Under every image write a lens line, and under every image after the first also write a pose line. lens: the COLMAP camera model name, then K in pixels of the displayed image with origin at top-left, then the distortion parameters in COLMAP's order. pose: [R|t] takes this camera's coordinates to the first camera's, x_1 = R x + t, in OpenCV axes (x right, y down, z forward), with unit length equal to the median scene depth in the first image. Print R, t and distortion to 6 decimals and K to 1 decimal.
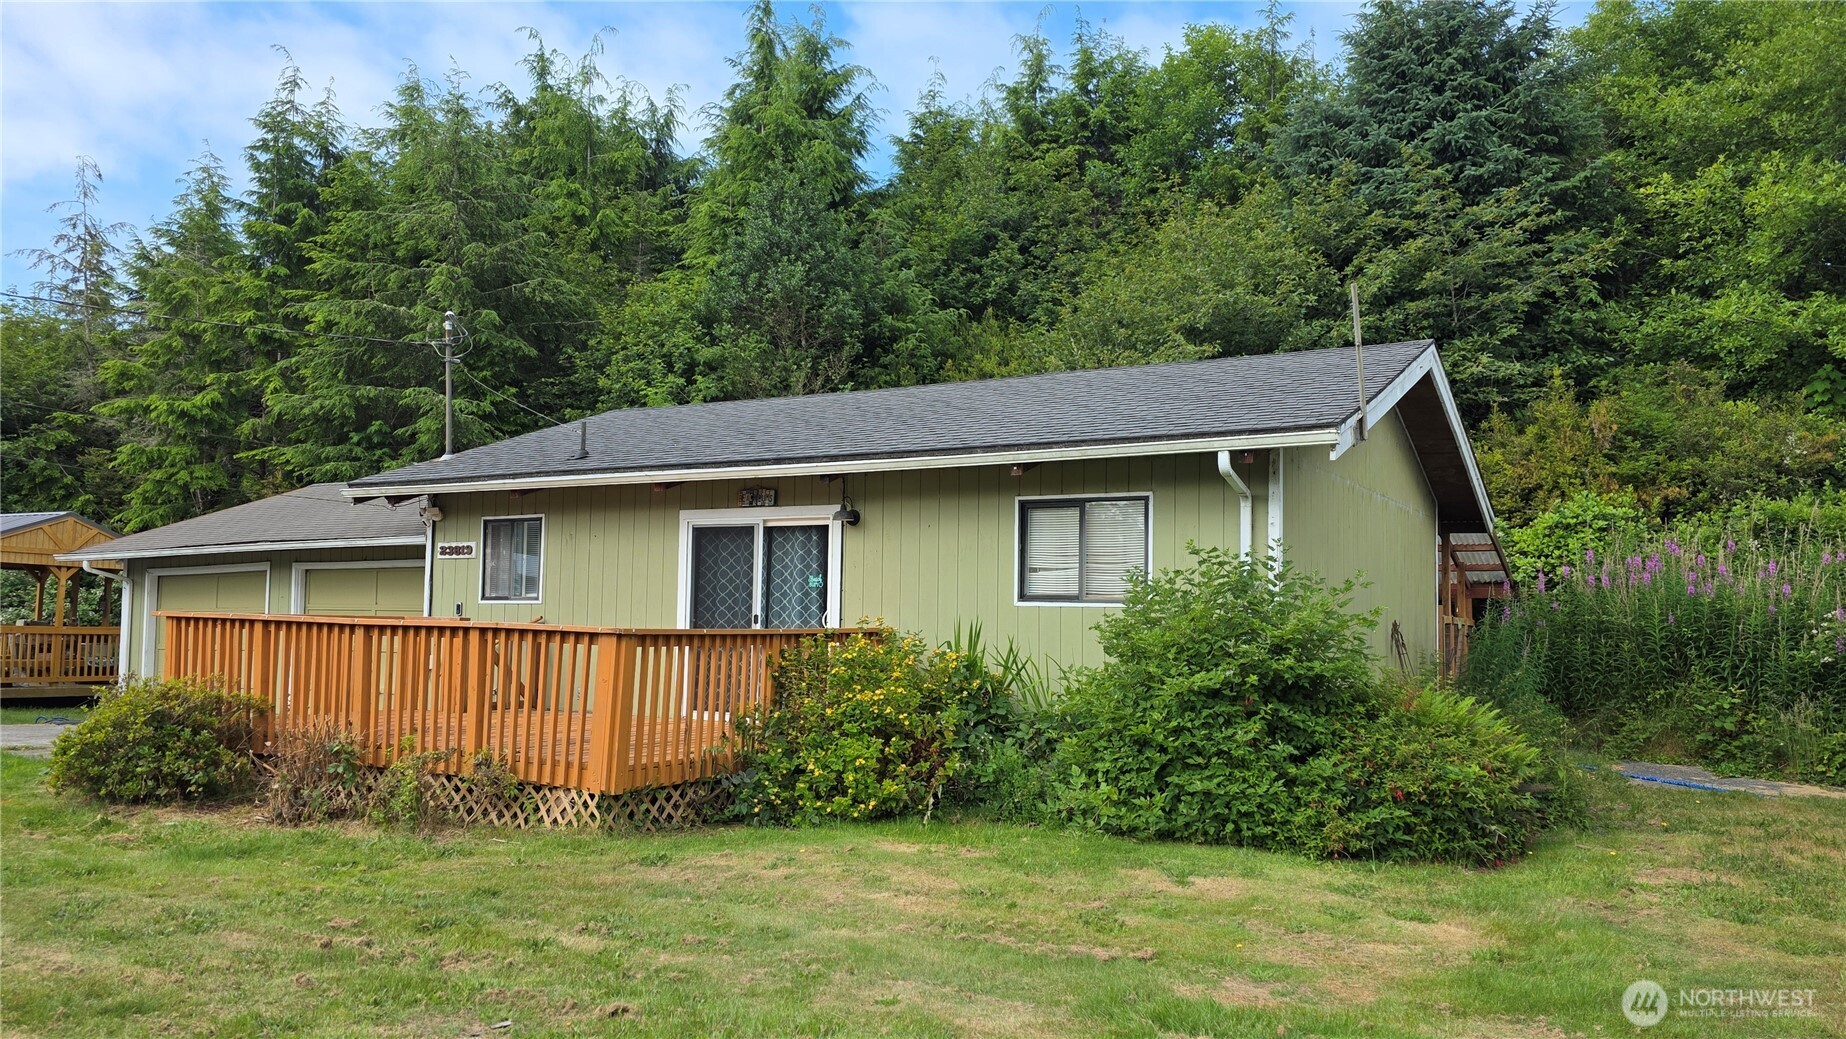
lens RADIAL K [[1321.6, 0, 921.5], [0, 1321.6, 526.1], [0, 0, 1]] dist [0.062140, -0.053740]
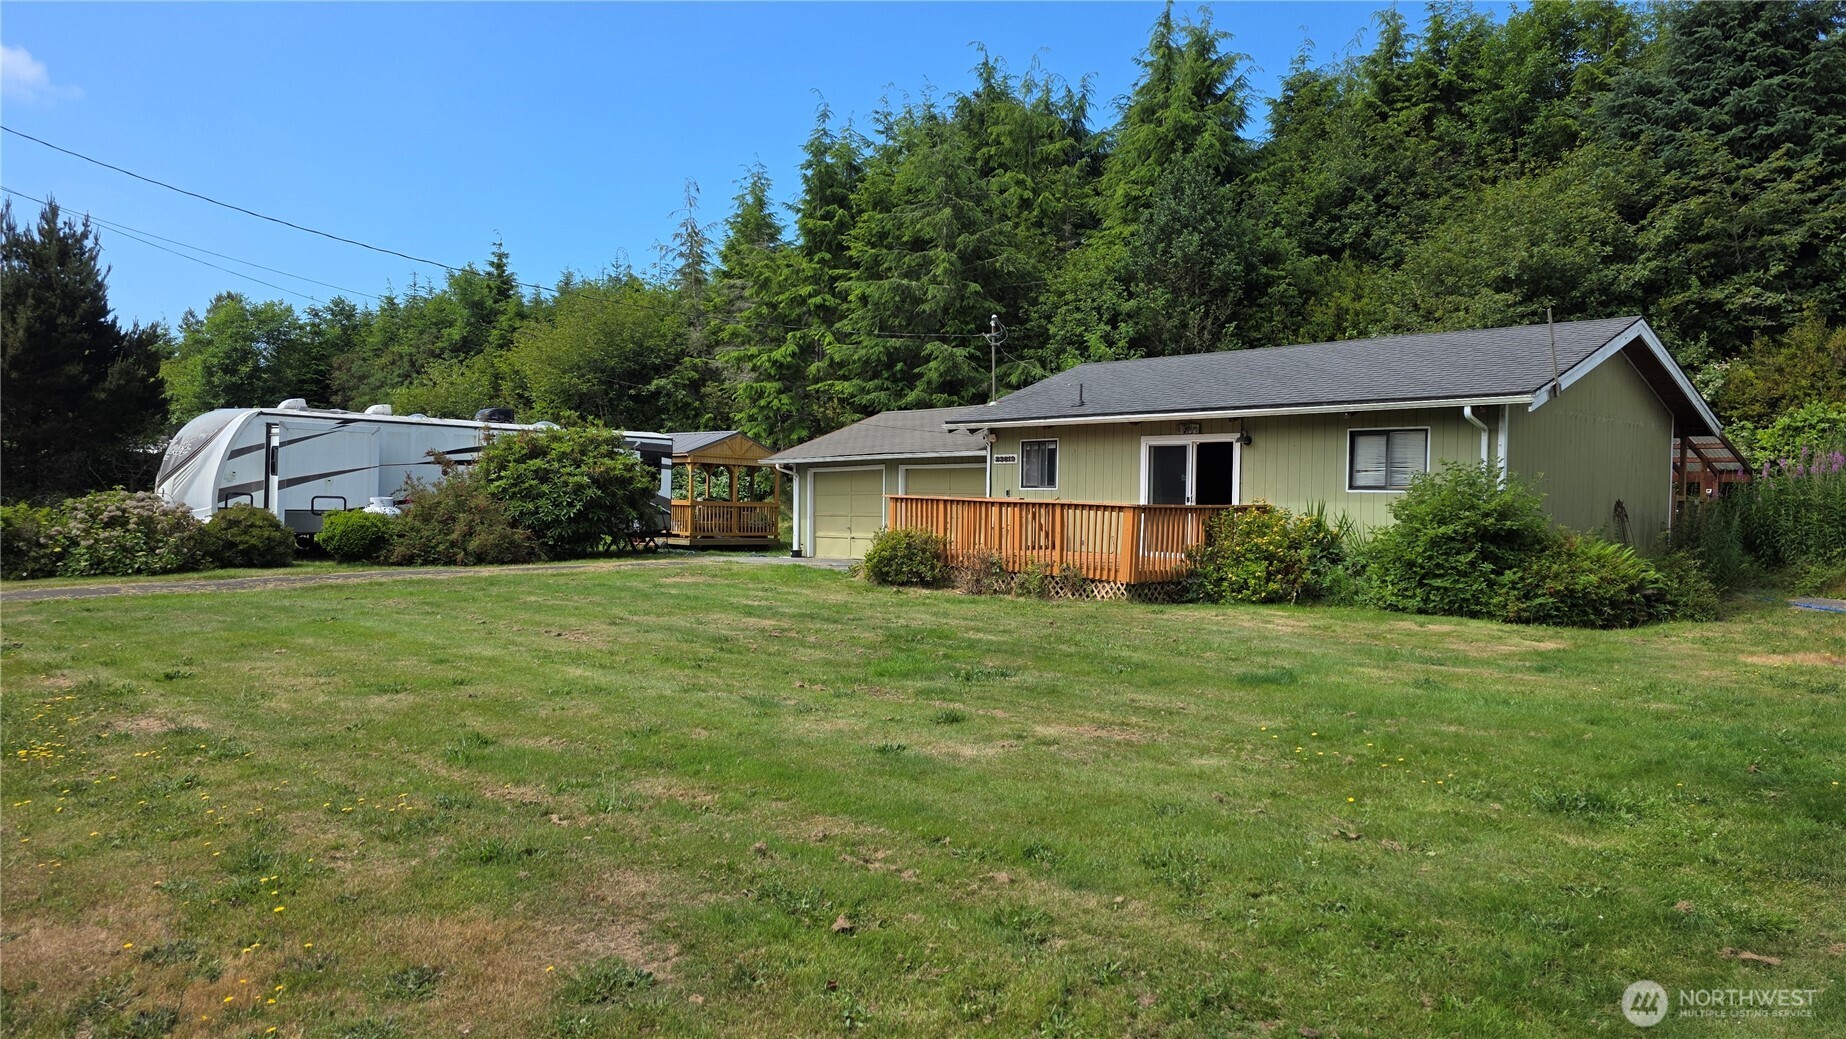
lens RADIAL K [[1272.7, 0, 922.9], [0, 1272.7, 513.3], [0, 0, 1]] dist [0.084410, -0.083968]
pose [[0.961789, 0.002749, -0.273776, -0.001047], [0.020362, 0.996462, 0.081538, -0.027832], [0.273032, -0.083997, 0.958331, -0.356552]]
